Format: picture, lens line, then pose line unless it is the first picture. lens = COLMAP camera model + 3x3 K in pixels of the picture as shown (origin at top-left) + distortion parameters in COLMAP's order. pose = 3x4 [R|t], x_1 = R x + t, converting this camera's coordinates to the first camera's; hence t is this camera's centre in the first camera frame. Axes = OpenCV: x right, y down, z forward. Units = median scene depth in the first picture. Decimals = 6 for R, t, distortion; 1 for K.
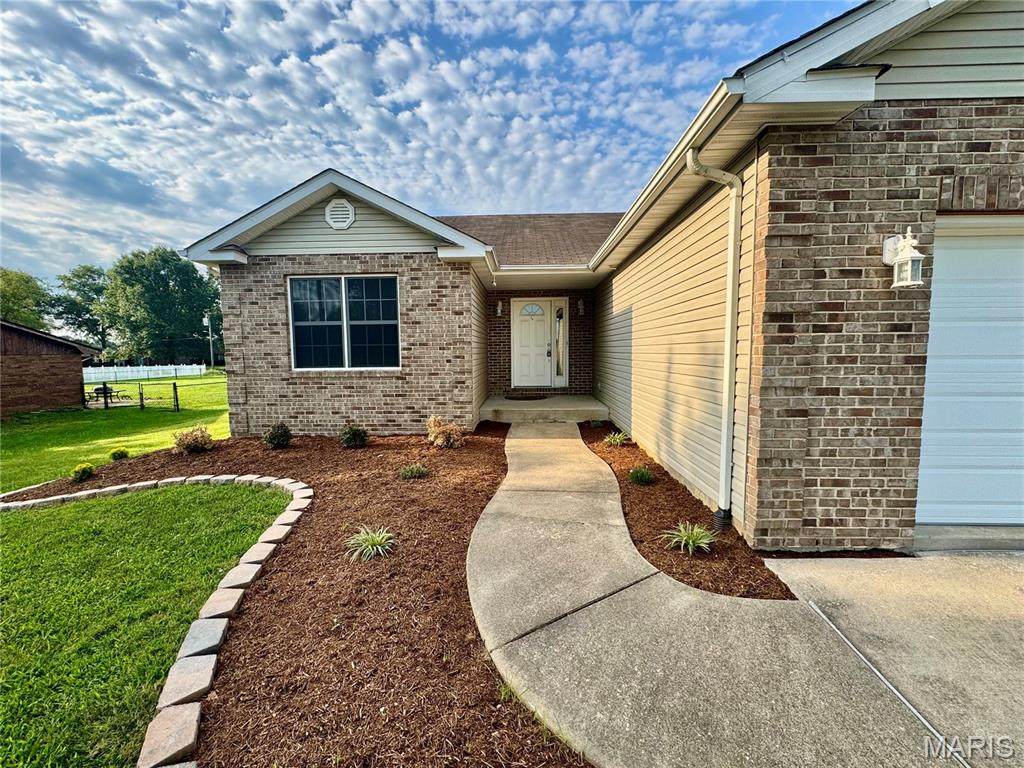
lens RADIAL K [[404.8, 0, 512.0], [0, 404.8, 384.0], [0, 0, 1]] dist [0.000338, -0.000082]
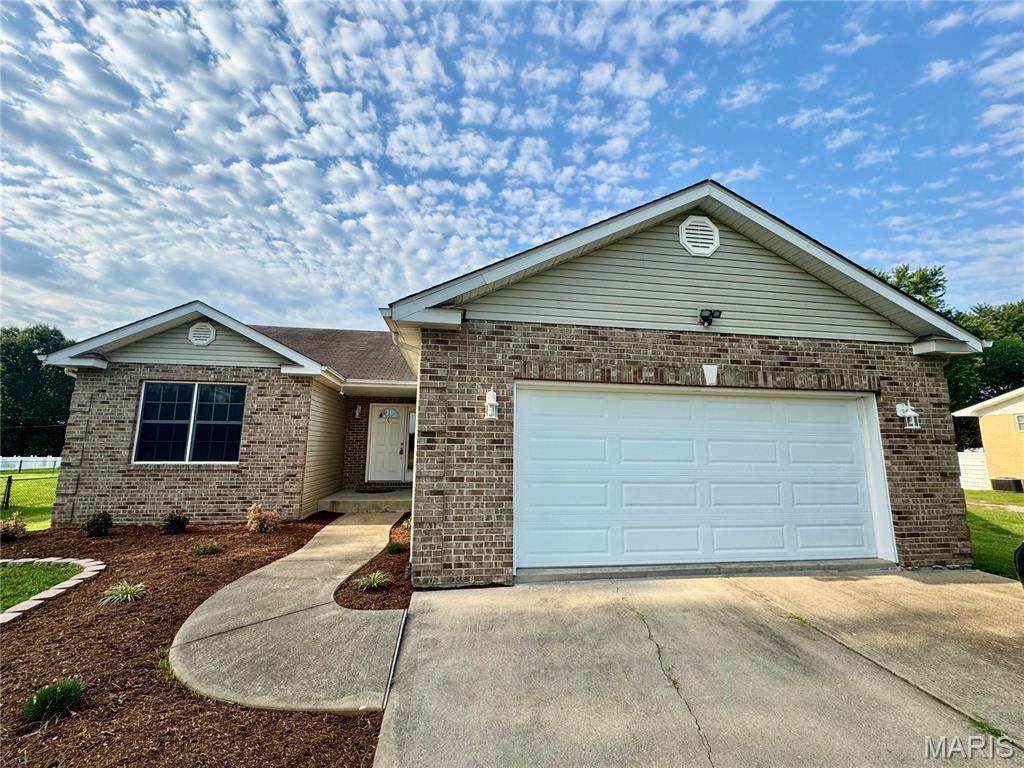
lens RADIAL K [[404.8, 0, 512.0], [0, 404.8, 384.0], [0, 0, 1]] dist [0.000338, -0.000082]
pose [[0.984823, 0.046253, 0.167282, 0.301437], [-0.005437, 0.971584, -0.236633, 0.012991], [-0.173474, 0.232132, 0.957090, -0.304550]]
